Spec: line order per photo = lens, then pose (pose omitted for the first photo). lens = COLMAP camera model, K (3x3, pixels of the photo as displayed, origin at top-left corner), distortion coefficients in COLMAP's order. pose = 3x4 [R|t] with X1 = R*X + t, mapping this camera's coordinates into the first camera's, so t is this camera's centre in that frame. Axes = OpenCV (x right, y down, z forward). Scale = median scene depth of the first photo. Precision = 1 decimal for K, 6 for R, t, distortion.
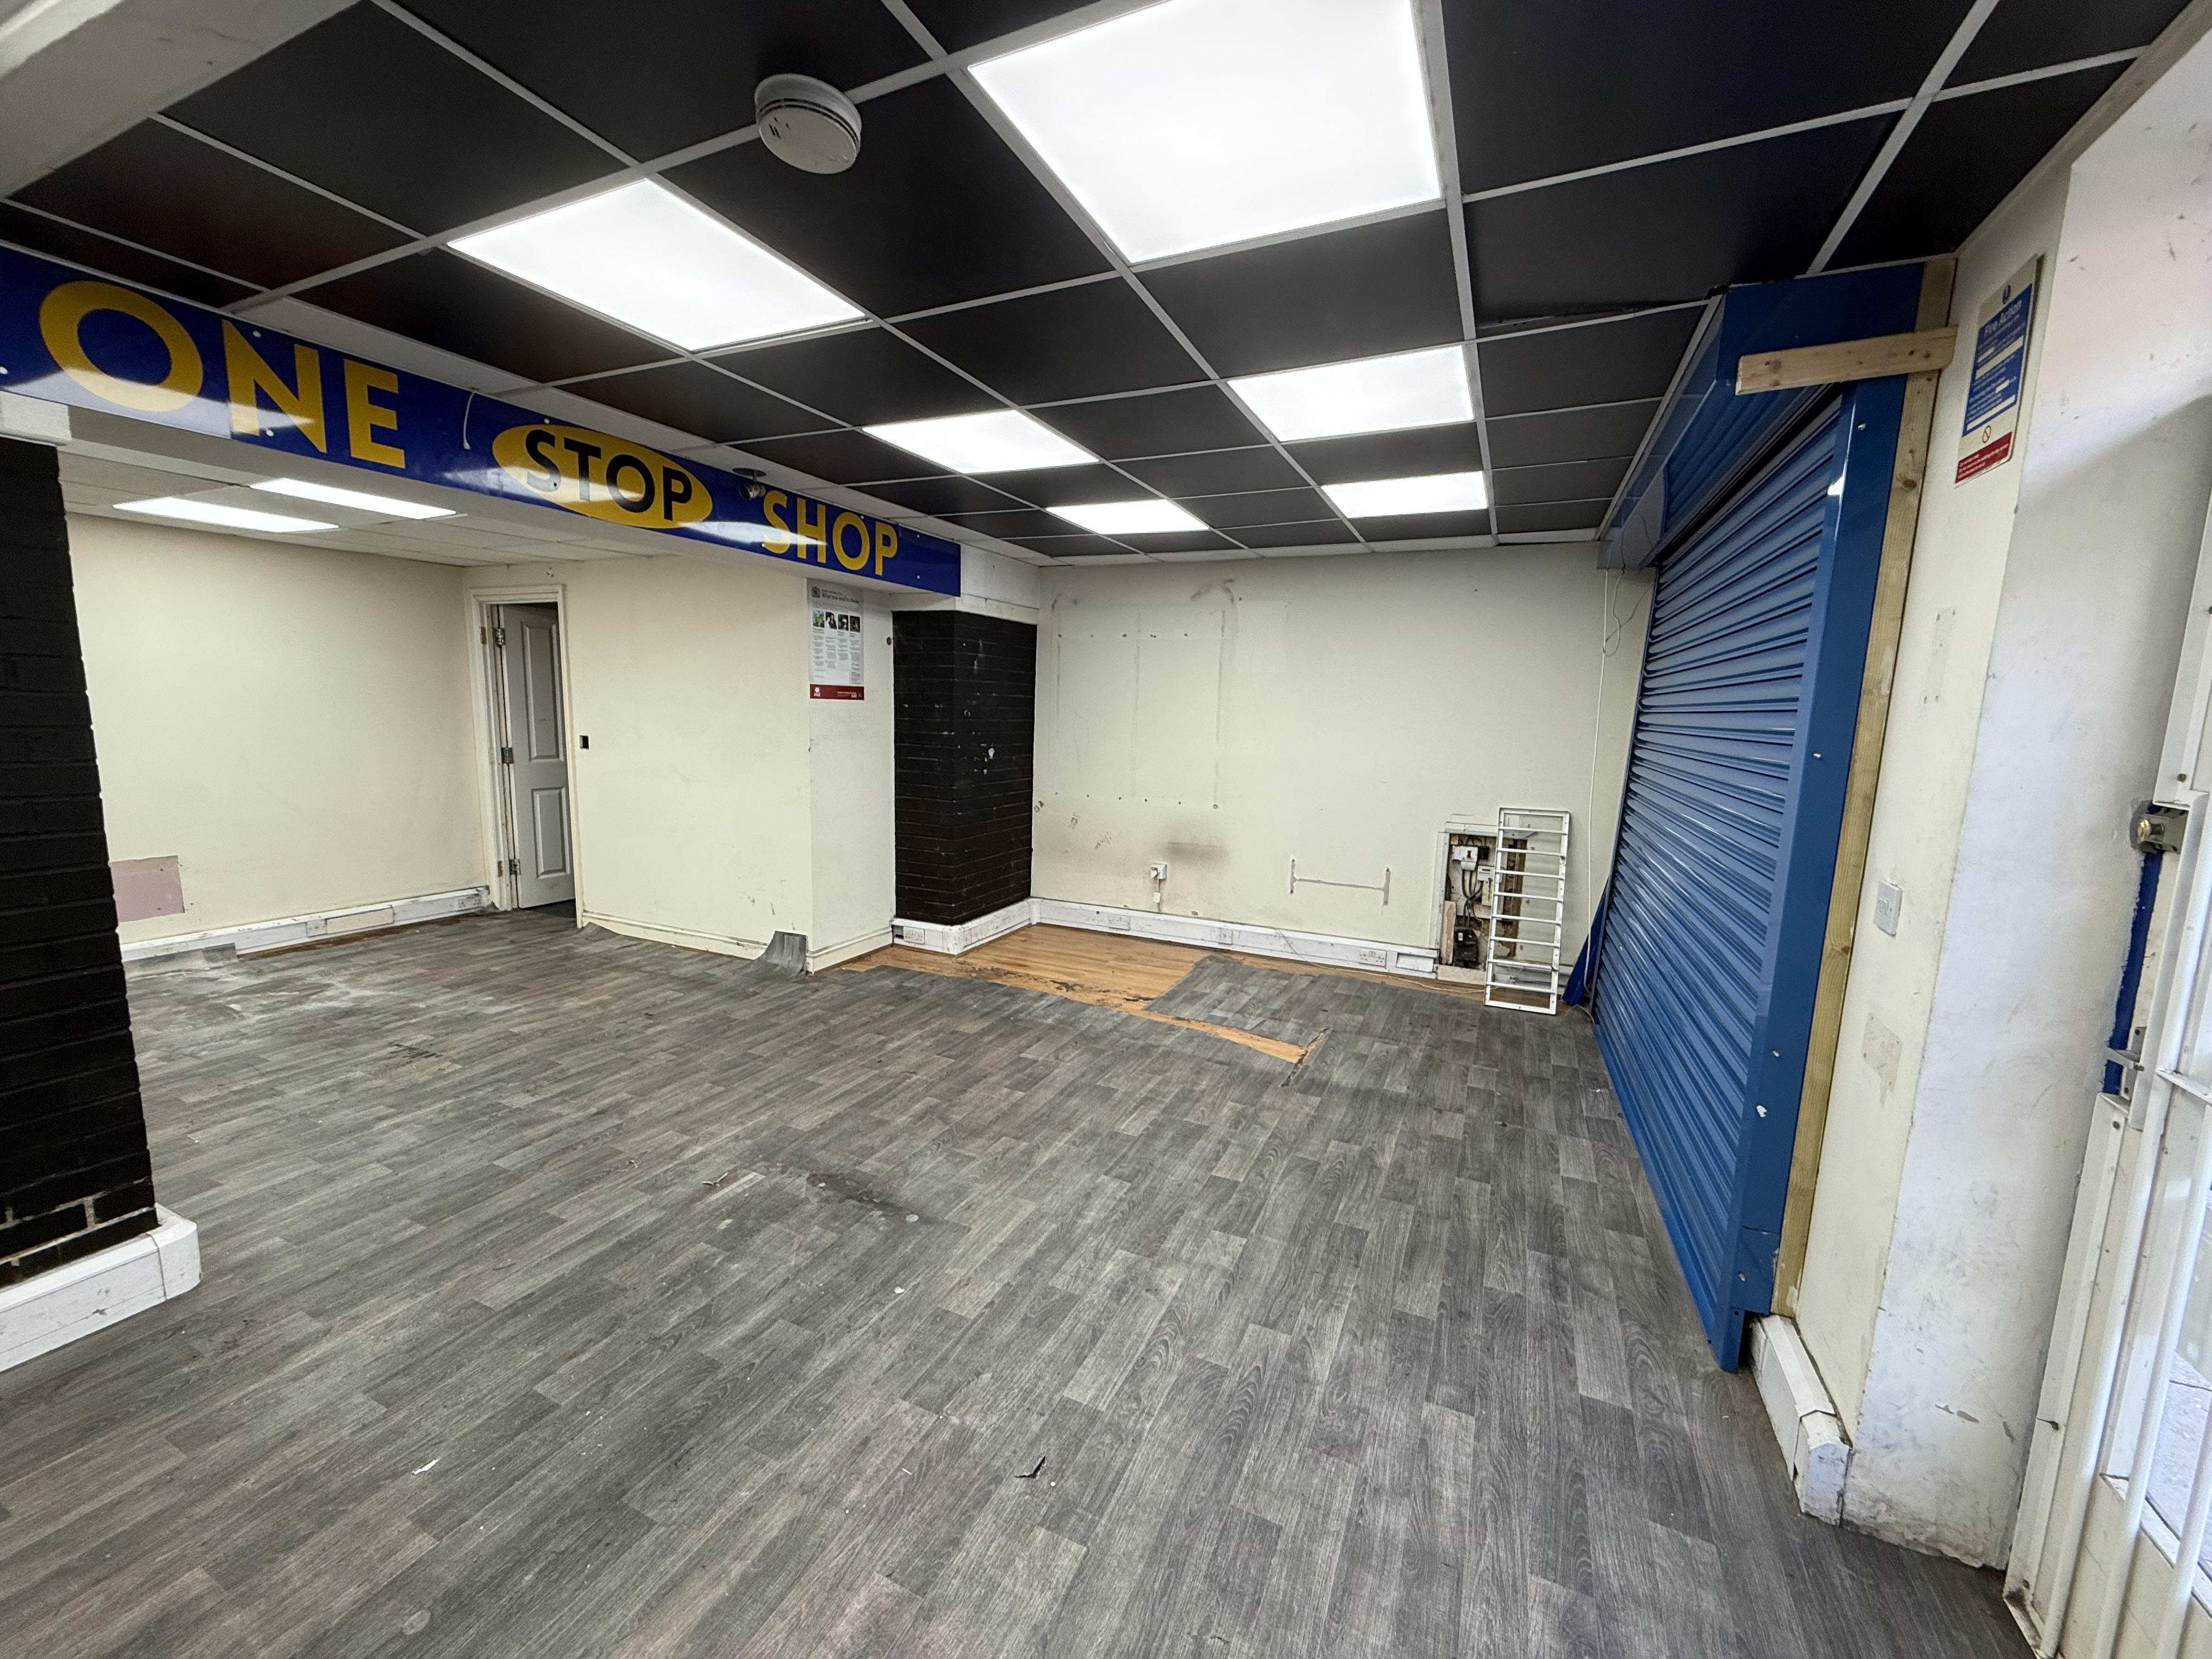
lens RADIAL K [[878.4, 0, 1101.2], [0, 878.4, 830.4], [0, 0, 1]] dist [-0.000071, -0.000040]
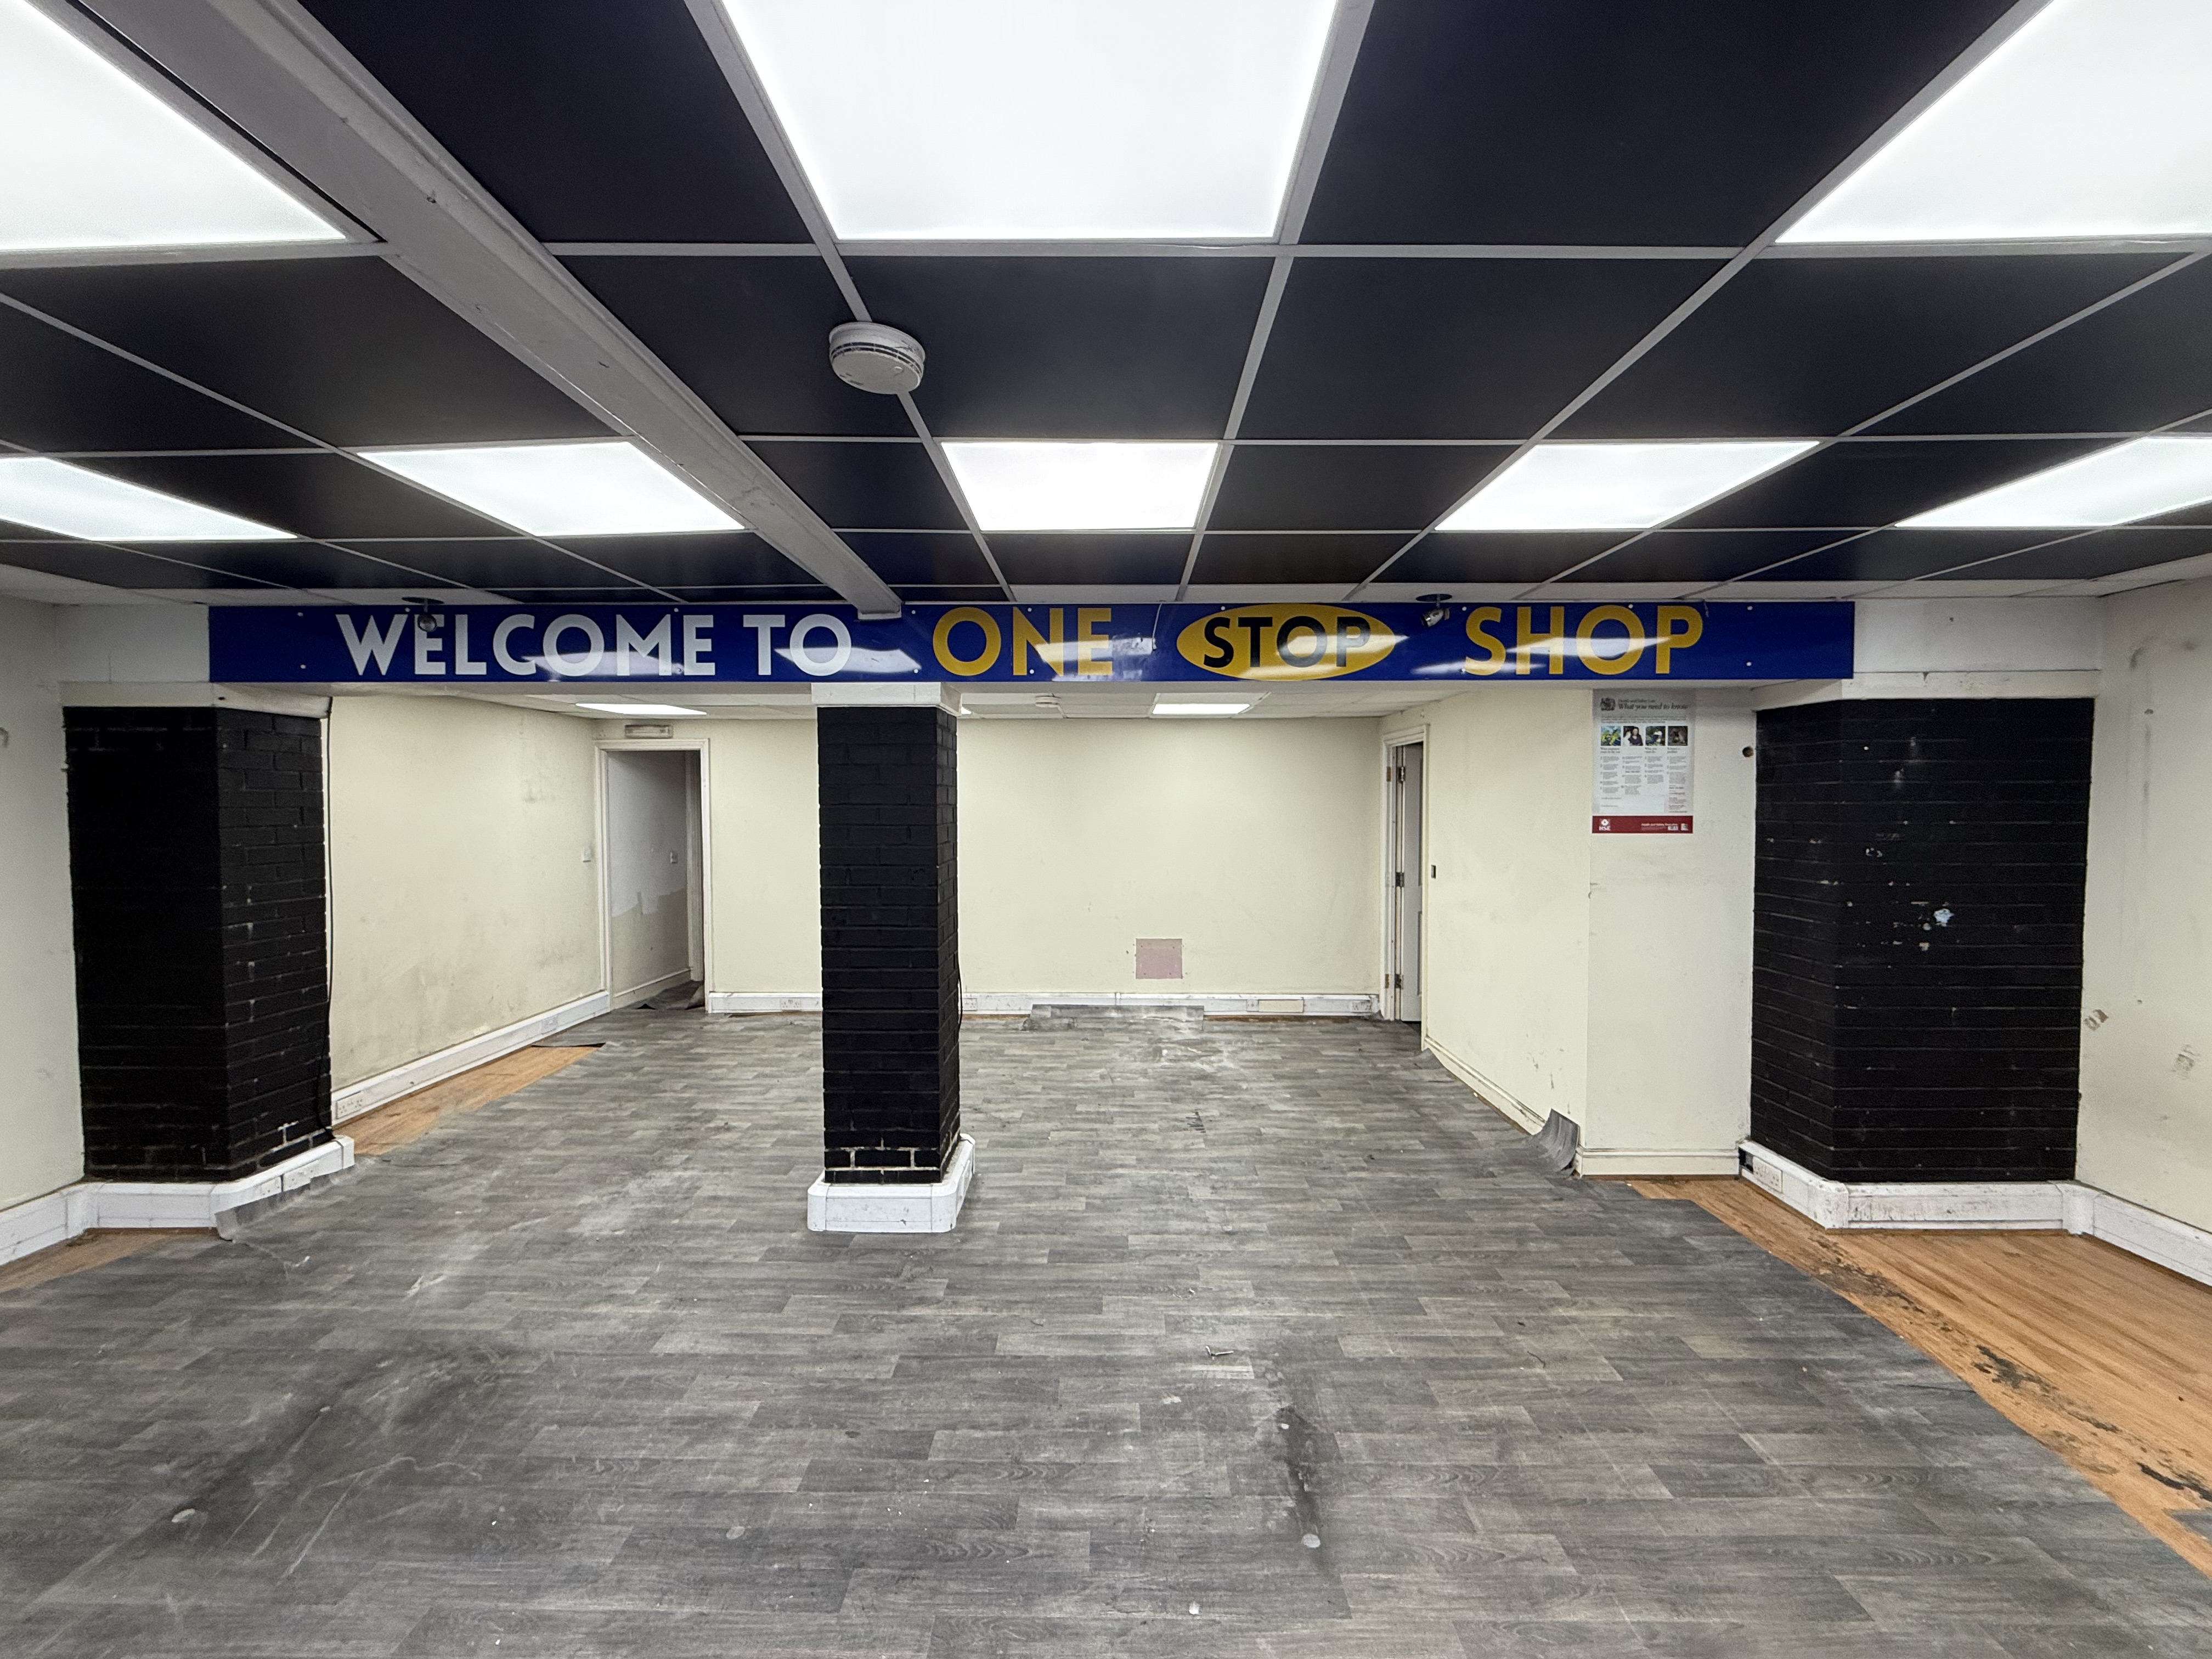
lens RADIAL K [[878.4, 0, 1101.2], [0, 878.4, 830.4], [0, 0, 1]] dist [-0.000071, -0.000040]
pose [[0.415350, -0.000700, -0.909661, 0.222966], [-0.115044, 0.991930, -0.053292, -0.057341], [0.902358, 0.126786, 0.411918, 0.254061]]
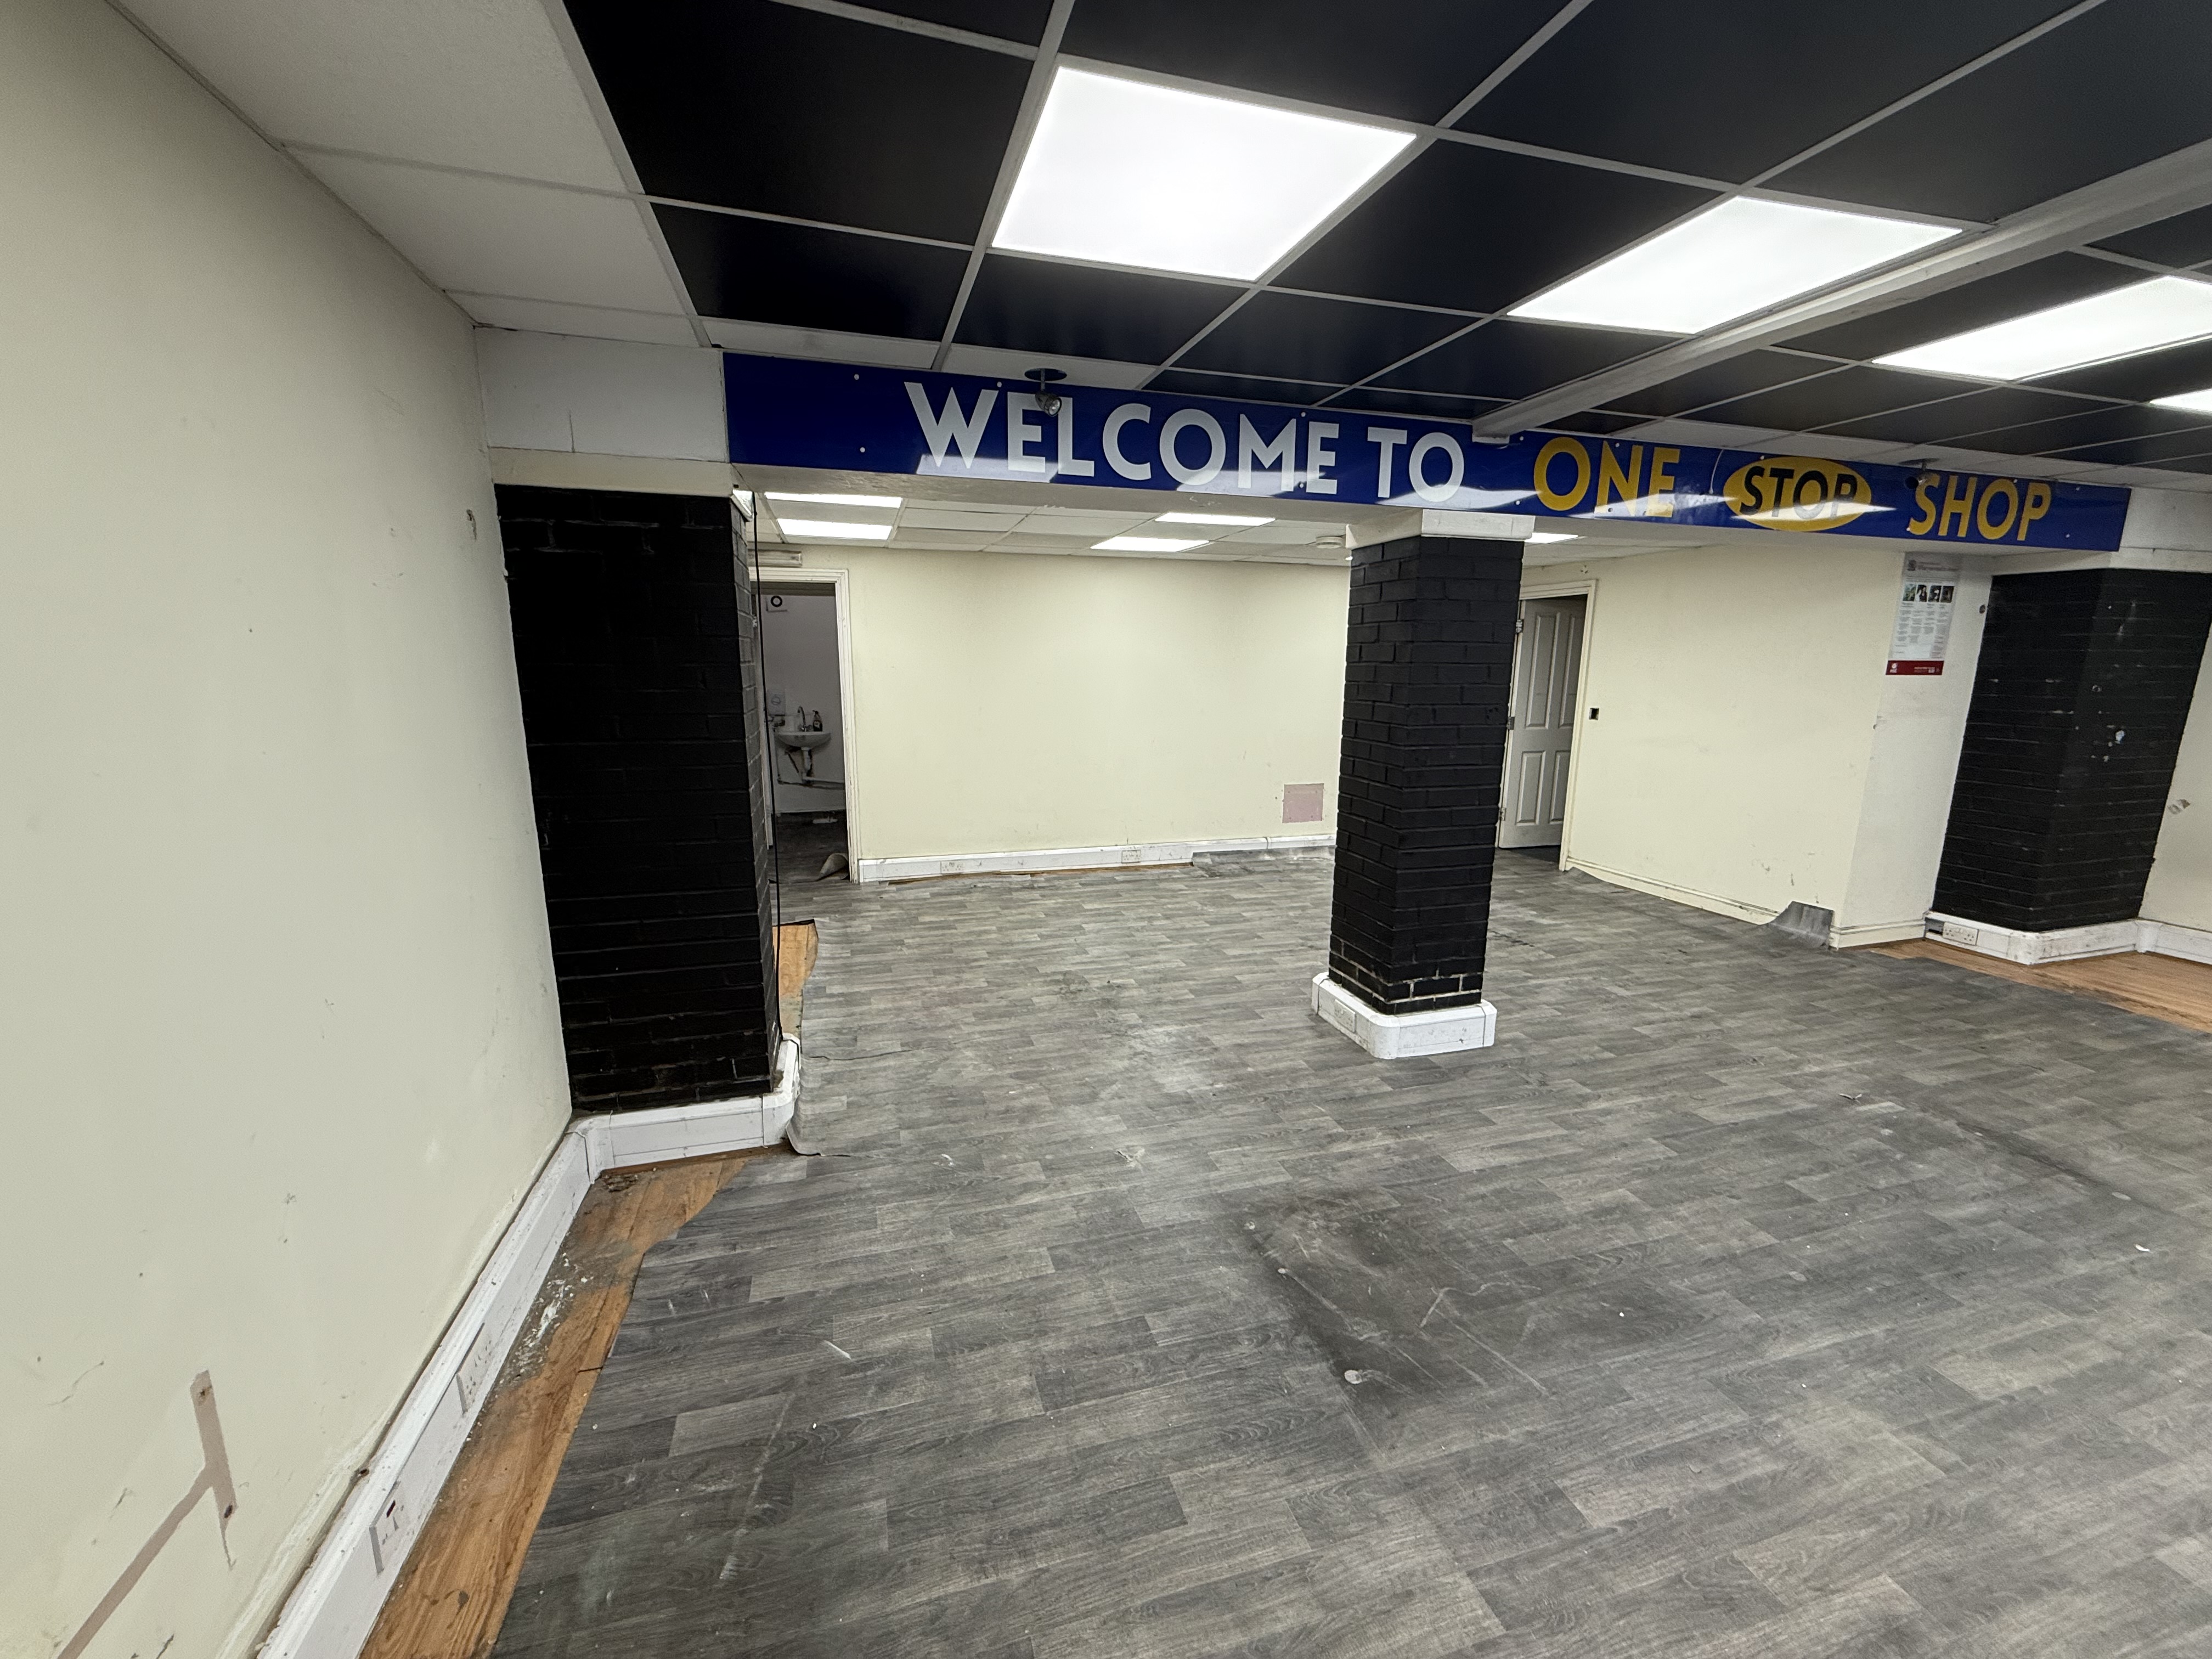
lens RADIAL K [[878.4, 0, 1101.2], [0, 878.4, 830.4], [0, 0, 1]] dist [-0.000071, -0.000040]
pose [[0.664666, 0.117785, -0.737798, -0.169459], [-0.091808, 0.992888, 0.075800, 0.030013], [0.741479, 0.017354, 0.670752, -0.318180]]
